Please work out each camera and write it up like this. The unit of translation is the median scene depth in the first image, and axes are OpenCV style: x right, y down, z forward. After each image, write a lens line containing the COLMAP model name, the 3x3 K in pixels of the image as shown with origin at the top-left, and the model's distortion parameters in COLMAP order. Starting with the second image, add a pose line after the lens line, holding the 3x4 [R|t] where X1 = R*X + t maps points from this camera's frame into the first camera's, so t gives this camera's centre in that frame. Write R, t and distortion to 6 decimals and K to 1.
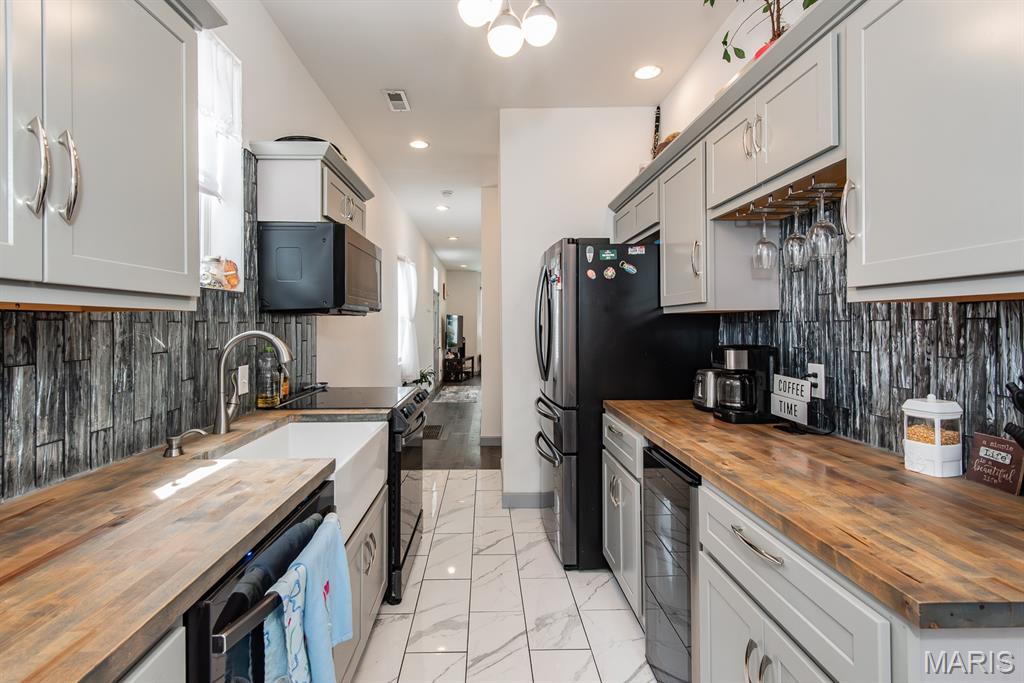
lens RADIAL K [[480.8, 0, 494.2], [0, 480.8, 324.0], [0, 0, 1]] dist [0.030506, -0.017713]
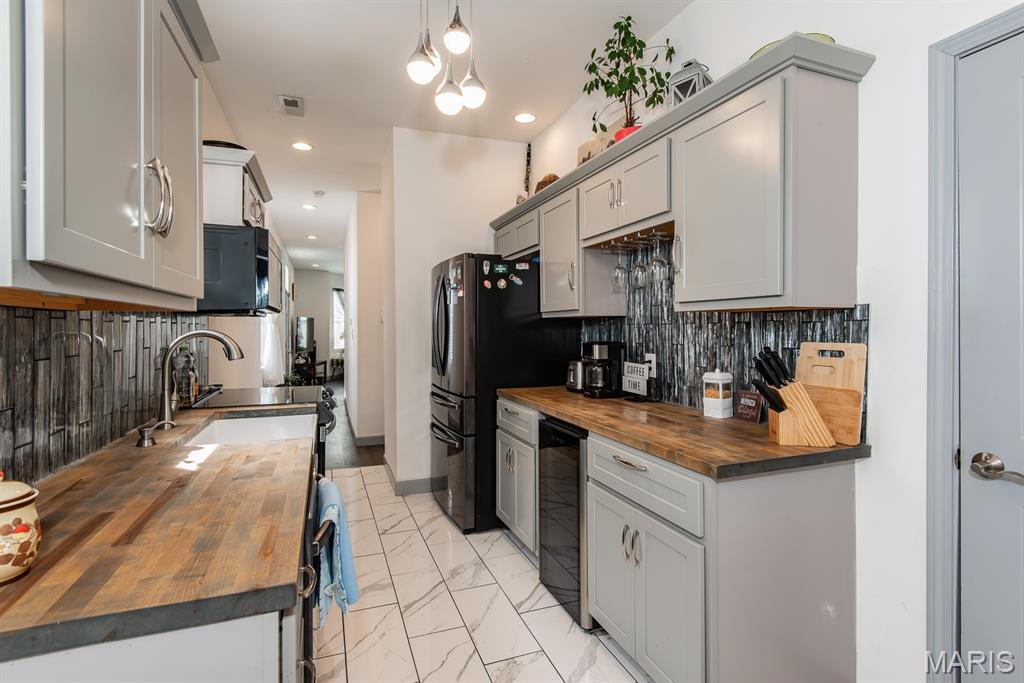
lens RADIAL K [[491.0, 0, 495.1], [0, 491.0, 327.7], [0, 0, 1]] dist [0.035409, -0.025518]
pose [[0.949055, 0.002766, 0.315098, -0.211633], [-0.002766, 0.999996, -0.000447, 0.006442], [-0.315098, -0.000448, 0.949059, -0.214926]]
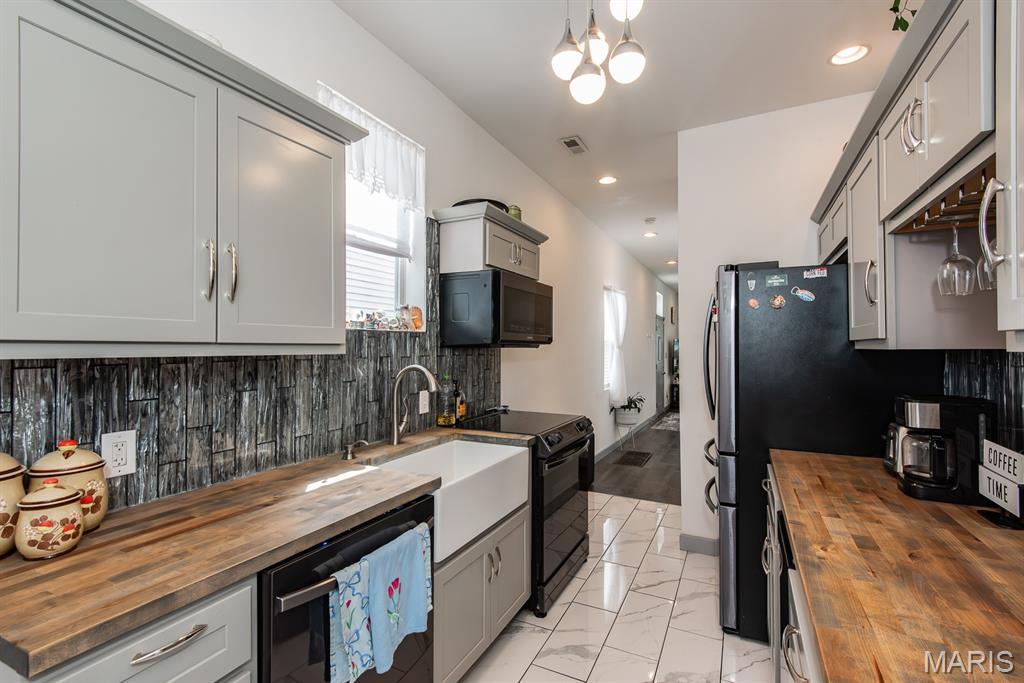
lens RADIAL K [[462.7, 0, 512.0], [0, 462.7, 341.5], [0, 0, 1]] dist [0.030660, -0.015126]
pose [[0.887045, -0.003397, -0.461670, 0.261191], [-0.001176, 0.999953, -0.009618, -0.033098], [0.461681, 0.009074, 0.886999, 0.046467]]
